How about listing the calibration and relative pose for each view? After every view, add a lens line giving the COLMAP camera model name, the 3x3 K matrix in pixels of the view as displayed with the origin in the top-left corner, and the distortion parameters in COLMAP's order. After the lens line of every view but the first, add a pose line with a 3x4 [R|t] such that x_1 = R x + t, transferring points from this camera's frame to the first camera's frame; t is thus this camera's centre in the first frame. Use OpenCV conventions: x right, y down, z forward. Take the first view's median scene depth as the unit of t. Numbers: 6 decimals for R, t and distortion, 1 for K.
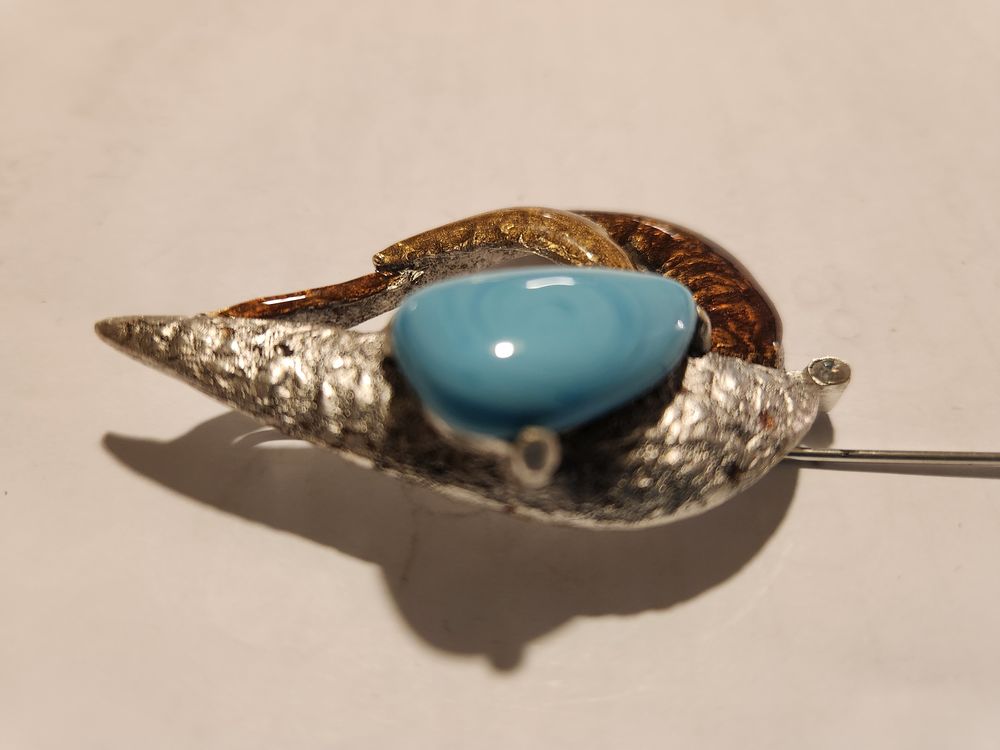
lens RADIAL K [[762.4, 0, 500.8], [0, 762.4, 369.9], [0, 0, 1]] dist [-0.008054, -0.011589]
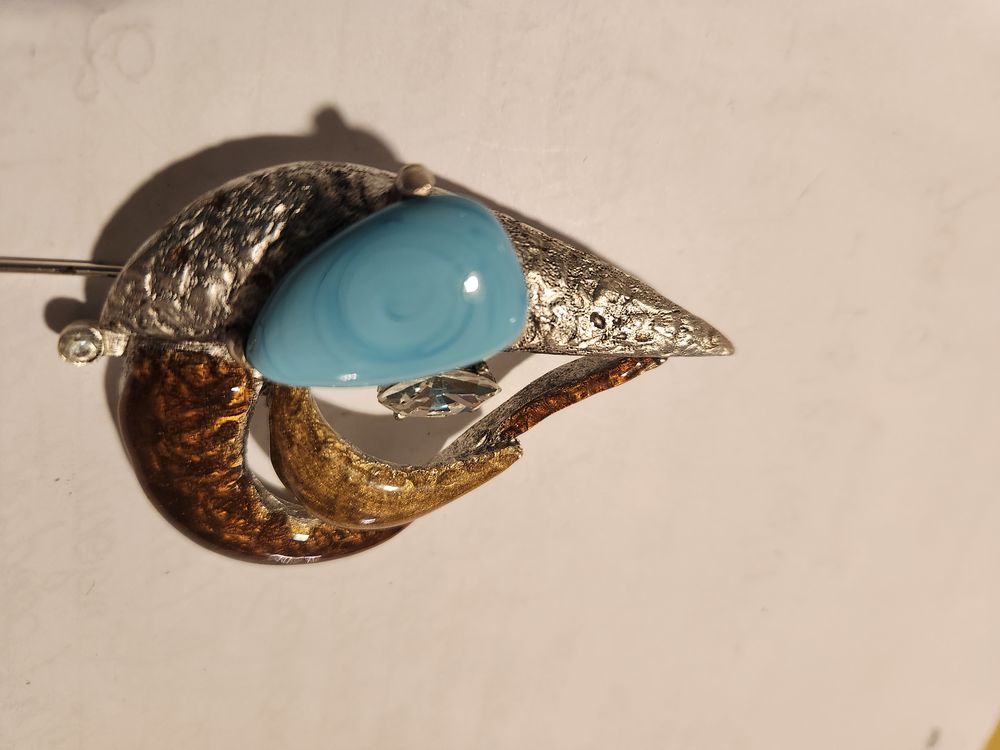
lens RADIAL K [[762.4, 0, 491.9], [0, 762.4, 369.6], [0, 0, 1]] dist [-0.008054, -0.011589]
pose [[-0.954848, 0.026648, -0.295899, 0.240555], [-0.131213, -0.931395, 0.339539, -0.486609], [-0.266551, 0.363034, 0.892837, -0.018554]]
